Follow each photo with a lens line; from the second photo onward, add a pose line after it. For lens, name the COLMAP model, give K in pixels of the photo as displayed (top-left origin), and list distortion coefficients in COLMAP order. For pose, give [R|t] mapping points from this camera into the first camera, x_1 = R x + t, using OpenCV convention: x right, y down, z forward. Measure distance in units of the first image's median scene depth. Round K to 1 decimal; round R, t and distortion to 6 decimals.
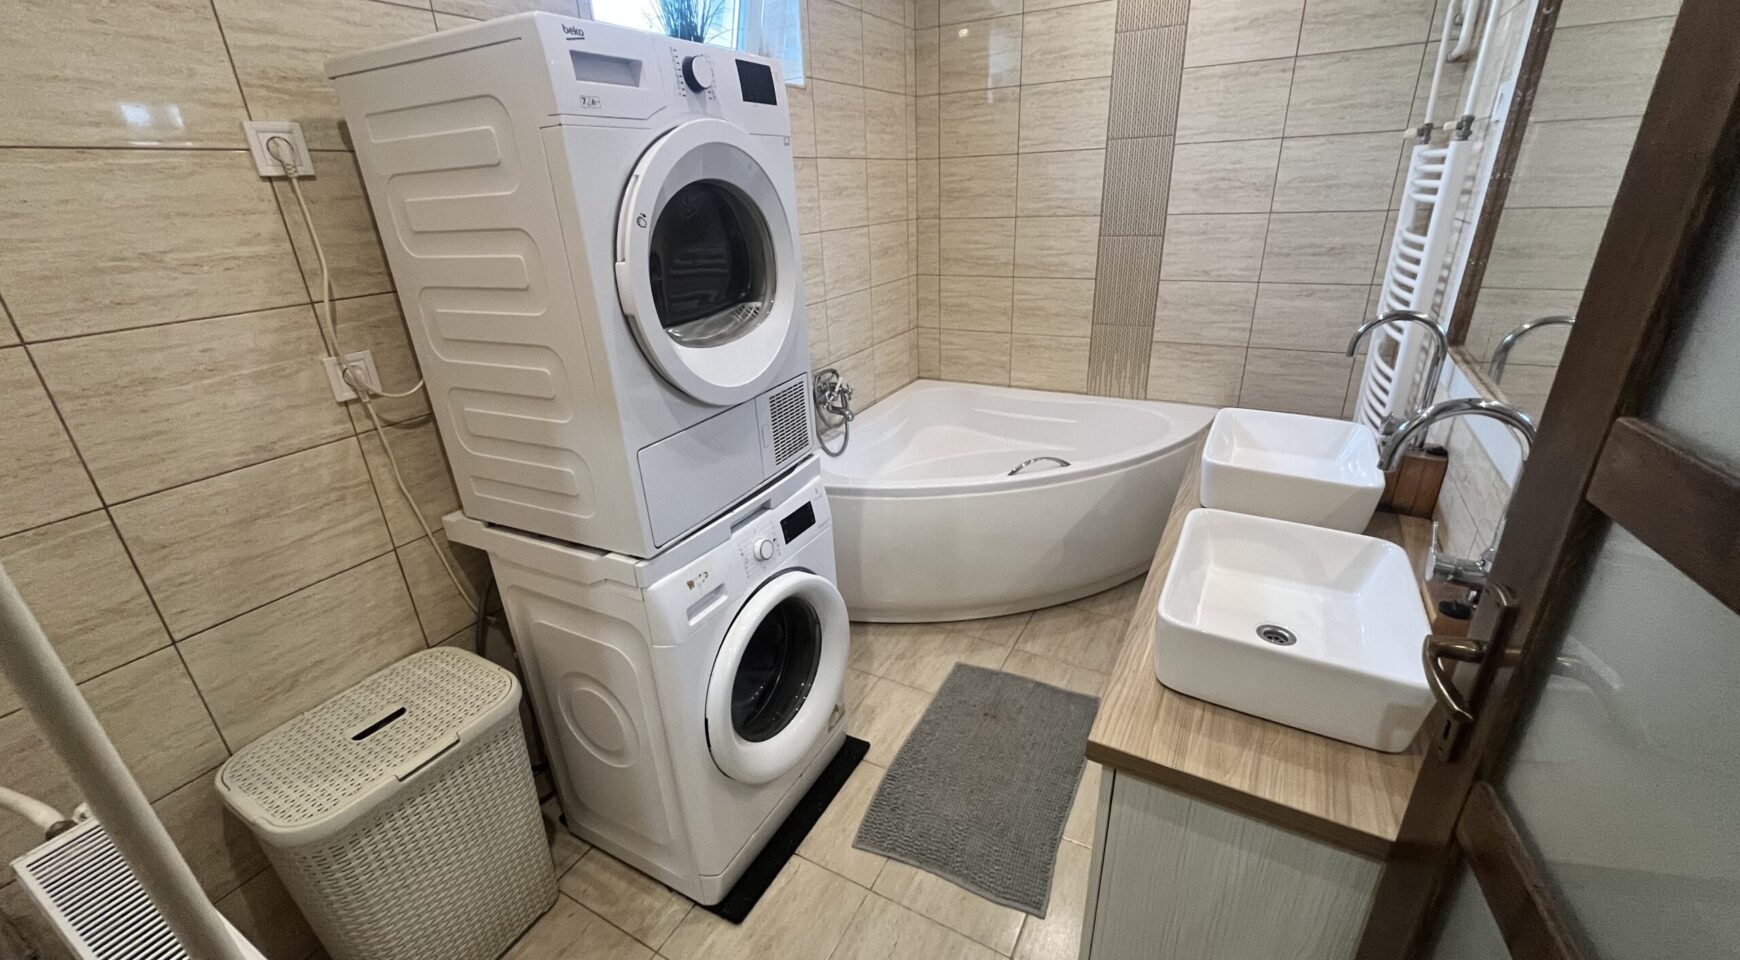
lens RADIAL K [[698.6, 0, 870.0], [0, 698.6, 480.0], [0, 0, 1]] dist [-0.000432, -0.000069]
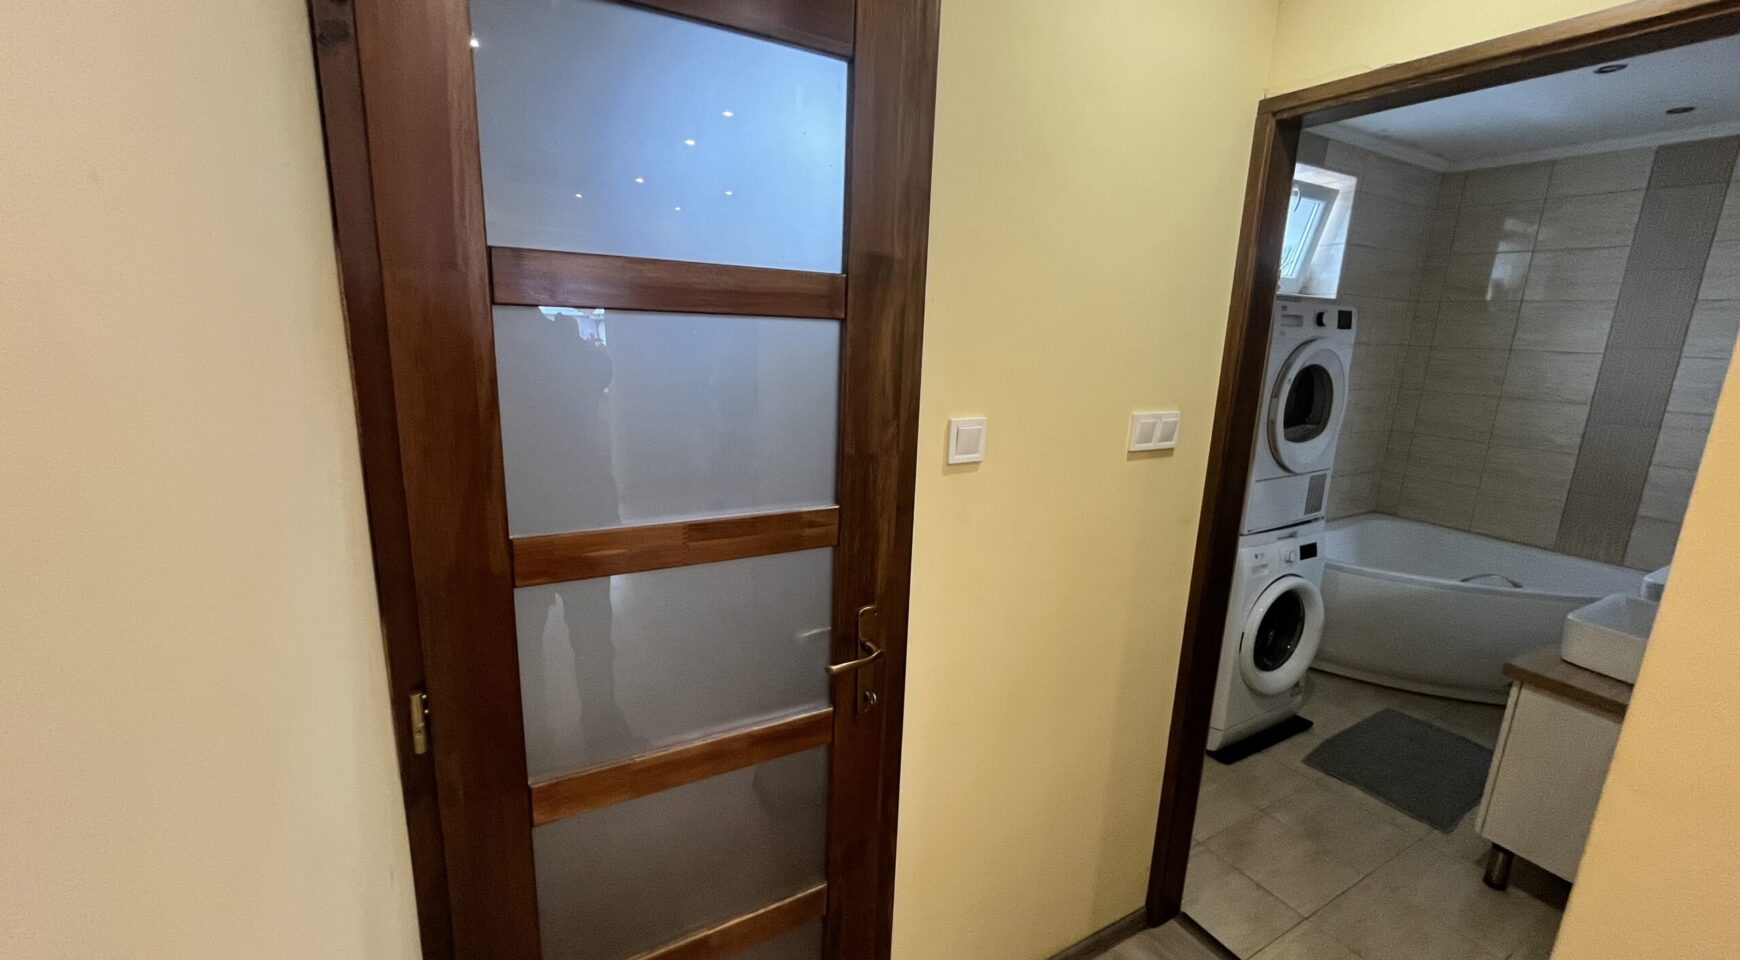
lens RADIAL K [[698.6, 0, 870.0], [0, 698.6, 480.0], [0, 0, 1]] dist [-0.000432, -0.000069]
pose [[0.856071, 0.183188, -0.483306, -0.221791], [-0.265939, 0.957924, -0.107970, 0.355383], [0.443192, 0.220960, 0.868768, -0.983512]]
